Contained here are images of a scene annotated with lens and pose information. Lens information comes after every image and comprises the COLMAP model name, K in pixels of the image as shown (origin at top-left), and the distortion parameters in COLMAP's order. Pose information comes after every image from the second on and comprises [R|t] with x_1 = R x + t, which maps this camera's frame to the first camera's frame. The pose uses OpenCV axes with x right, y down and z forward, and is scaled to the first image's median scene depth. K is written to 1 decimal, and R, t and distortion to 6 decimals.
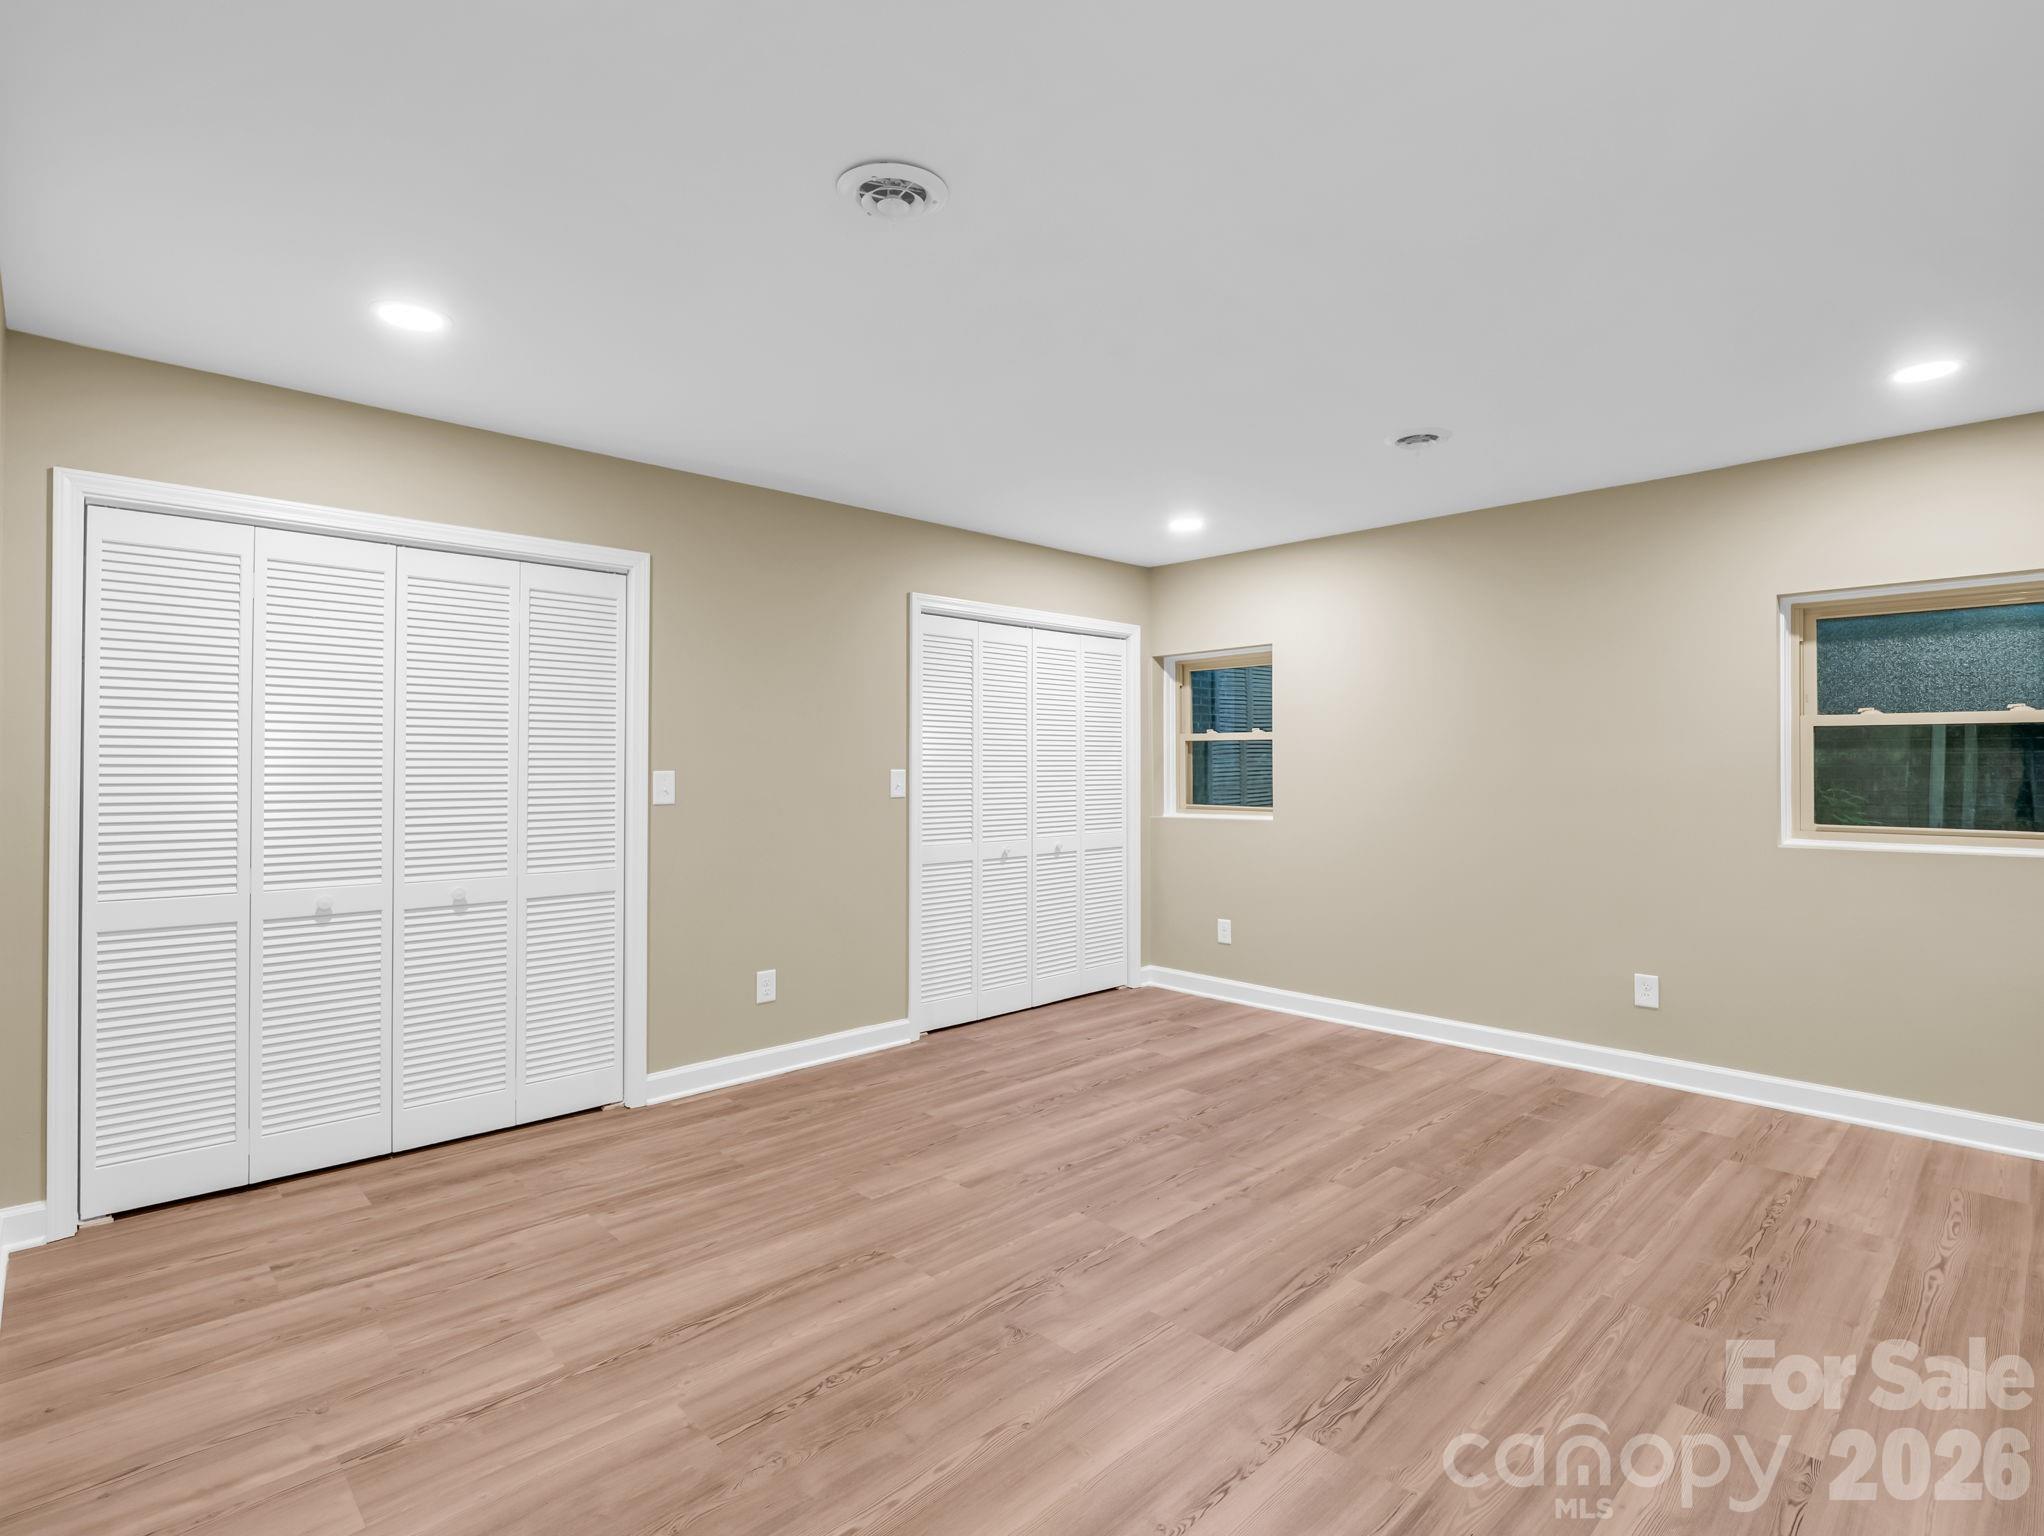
lens RADIAL K [[1020.0, 0, 1037.0], [0, 1020.0, 758.5], [0, 0, 1]] dist [-0.000885, -0.011307]
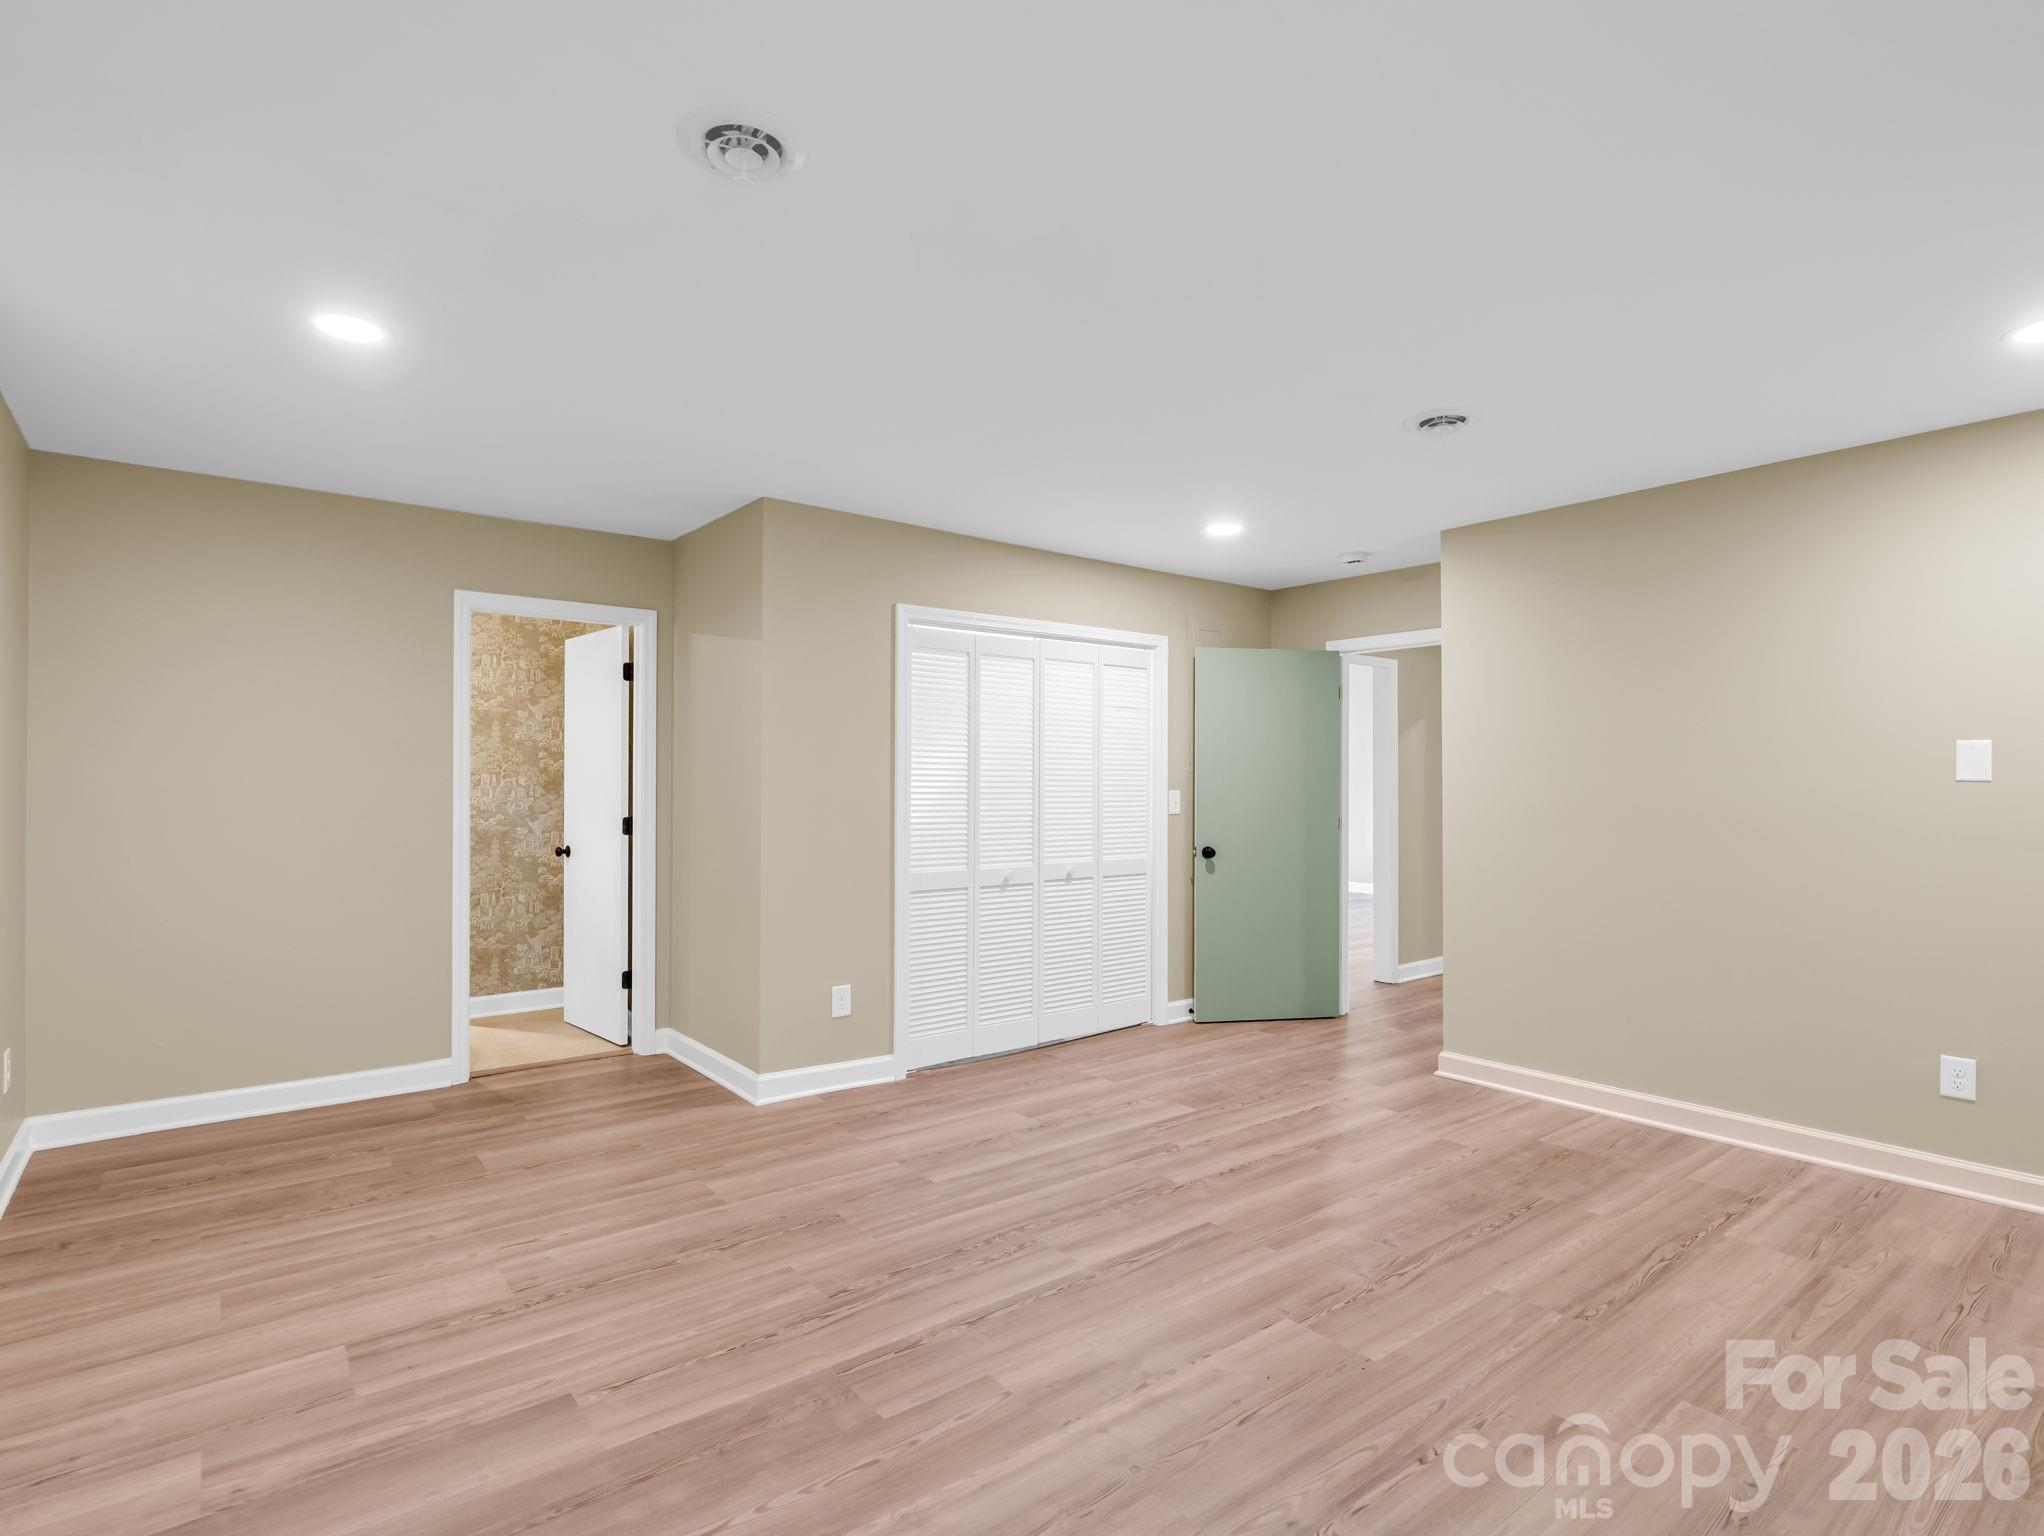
lens RADIAL K [[997.3, 0, 1022.0], [0, 997.3, 768.0], [0, 0, 1]] dist [-0.000221, -0.011129]
pose [[-0.992570, -0.002294, 0.121650, 0.198206], [-0.004571, 0.999819, -0.018448, 0.009738], [-0.121586, -0.018867, -0.992402, 1.651578]]
